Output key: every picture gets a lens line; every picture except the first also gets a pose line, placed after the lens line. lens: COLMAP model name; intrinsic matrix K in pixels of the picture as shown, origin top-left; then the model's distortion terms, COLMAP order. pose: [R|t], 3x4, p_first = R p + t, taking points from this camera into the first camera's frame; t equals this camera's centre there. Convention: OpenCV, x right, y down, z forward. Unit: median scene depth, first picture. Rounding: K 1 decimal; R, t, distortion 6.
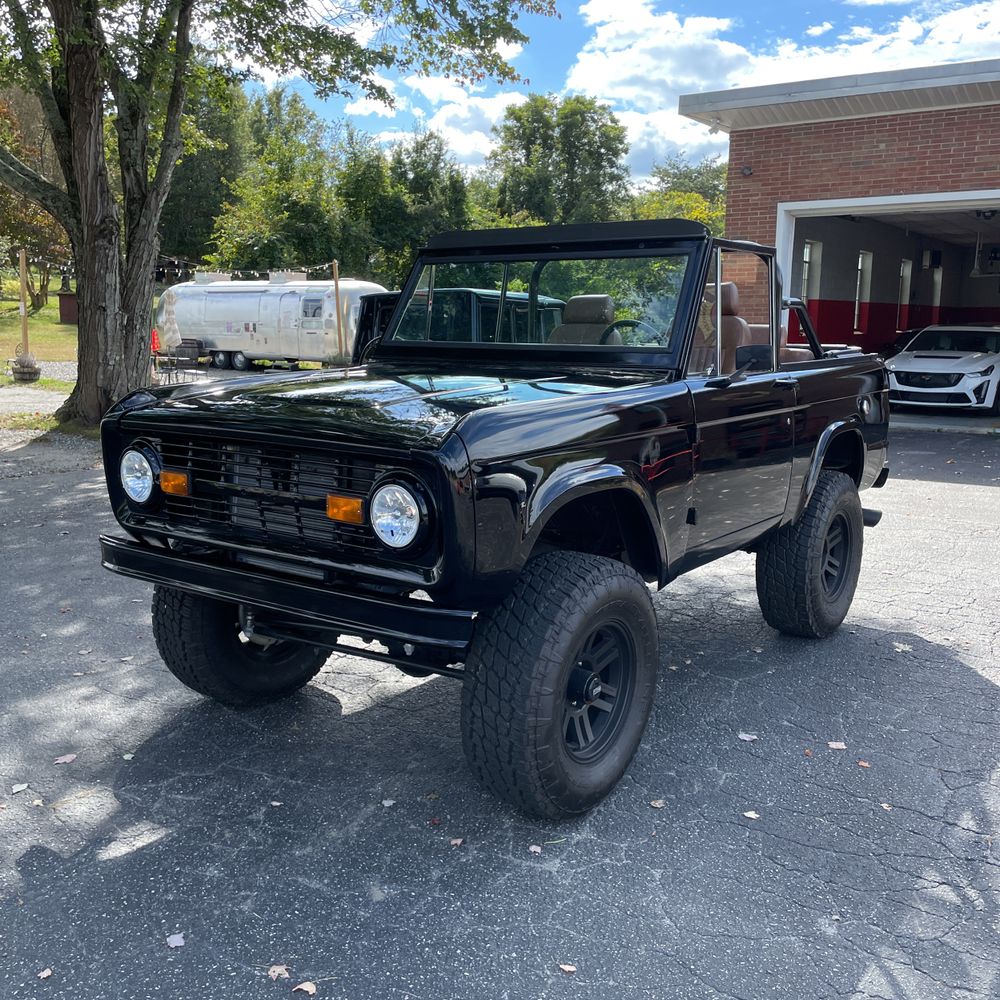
lens RADIAL K [[1019.6, 0, 509.2], [0, 1019.6, 503.8], [0, 0, 1]] dist [0.092103, -0.110366]
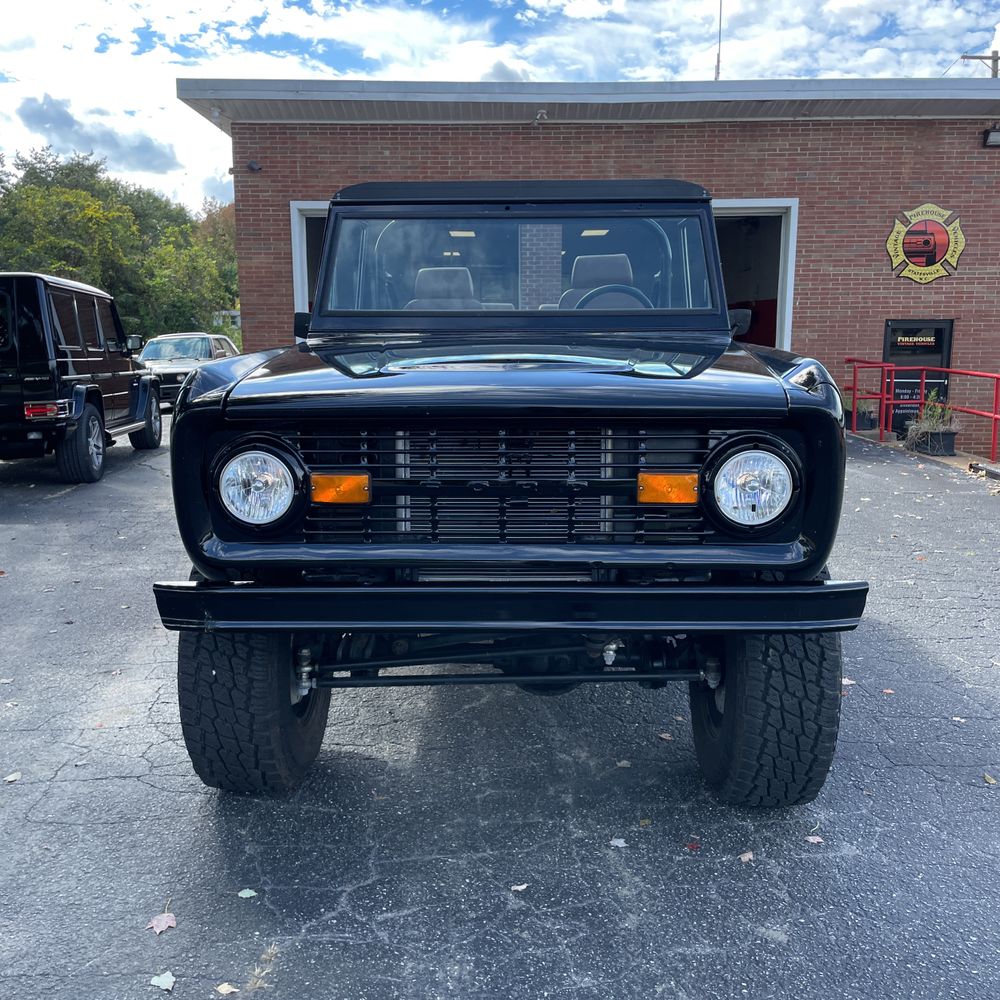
lens RADIAL K [[1017.1, 0, 500.0], [0, 1017.1, 500.0], [0, 0, 1]] dist [0.098257, -0.130042]
pose [[0.832148, -0.101770, 0.545135, -0.138825], [0.108833, 0.993871, 0.019410, -0.003155], [-0.543769, 0.043177, 0.838124, 0.074504]]
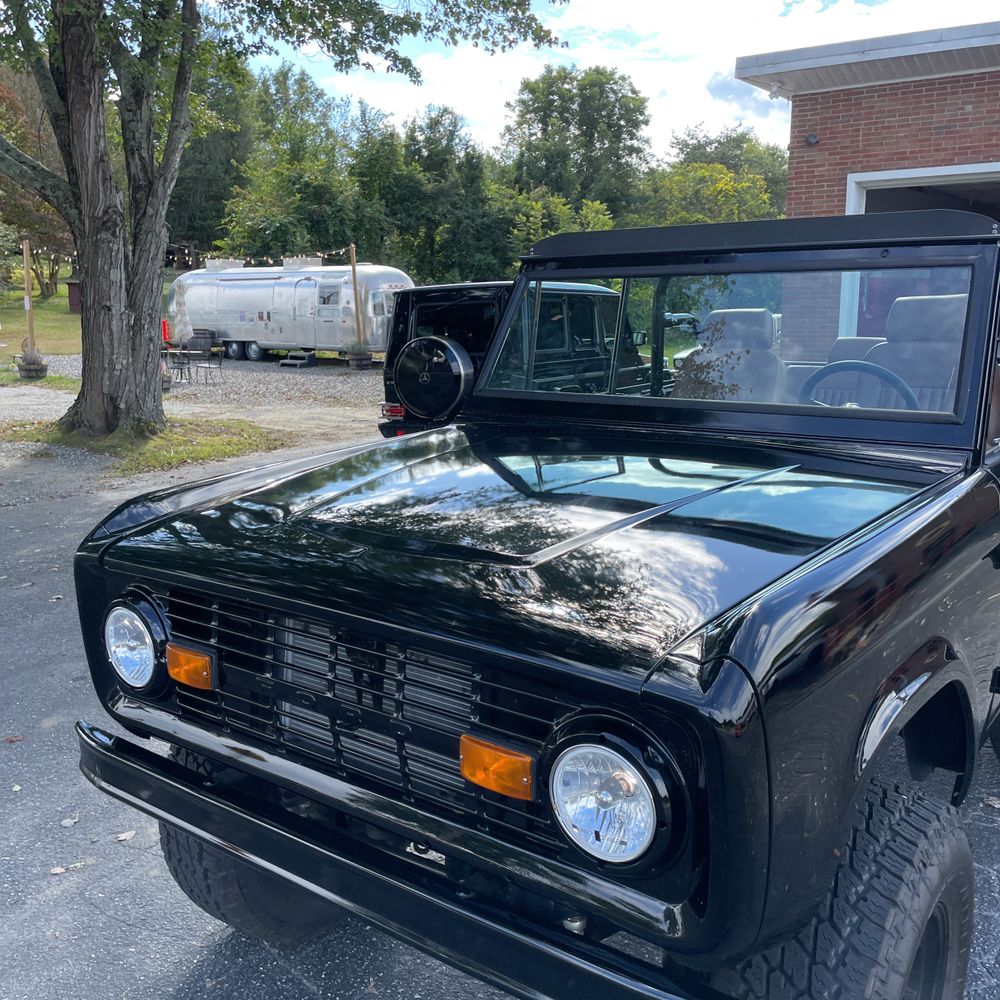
lens RADIAL K [[1021.5, 0, 498.2], [0, 1021.5, 486.3], [0, 0, 1]] dist [0.092002, -0.114021]
pose [[0.999629, -0.015139, -0.022621, -0.028030], [0.015269, 0.999868, 0.005569, -0.028535], [0.022534, -0.005912, 0.999729, 0.086815]]
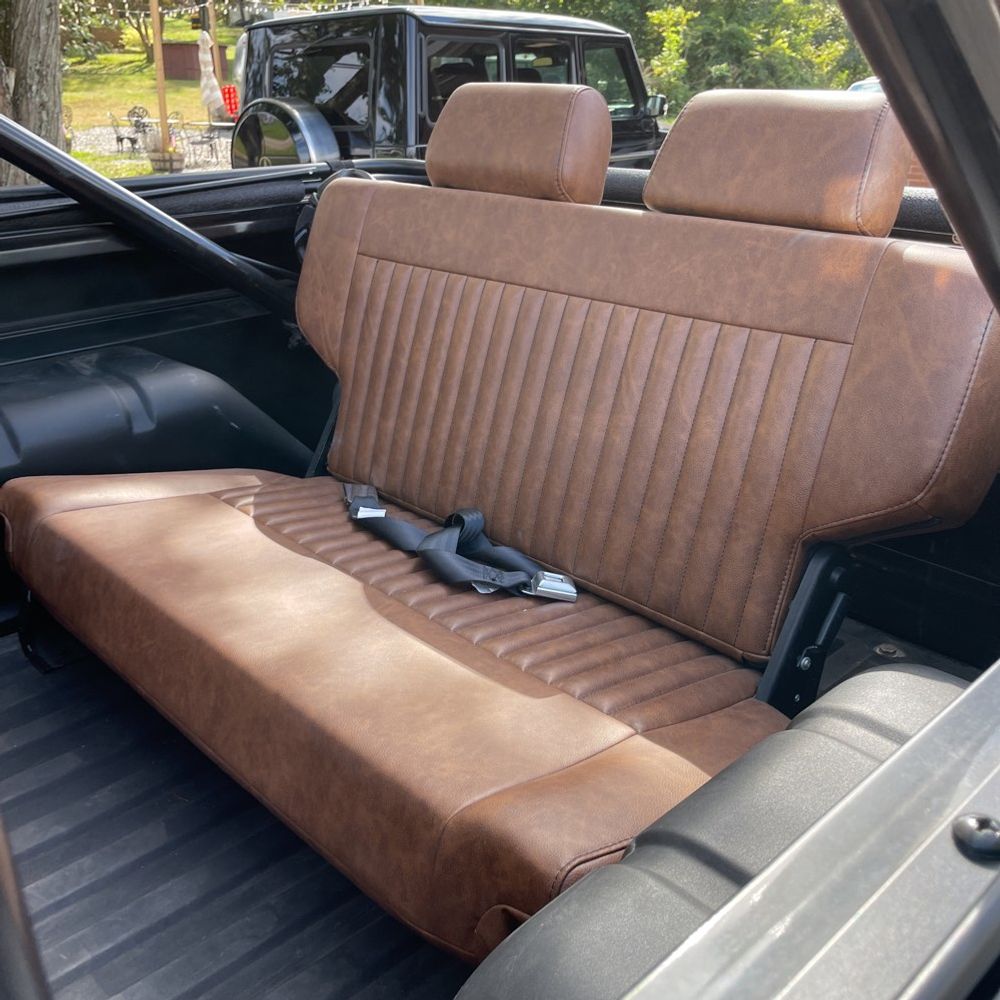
lens RADIAL K [[1007.3, 0, 493.3], [0, 1007.3, 499.4], [0, 0, 1]] dist [0.098105, -0.133867]
pose [[0.980294, 0.058471, -0.188693, 0.089078], [-0.014970, 0.974433, 0.224180, -0.055576], [0.196976, -0.216937, 0.956106, 0.309982]]
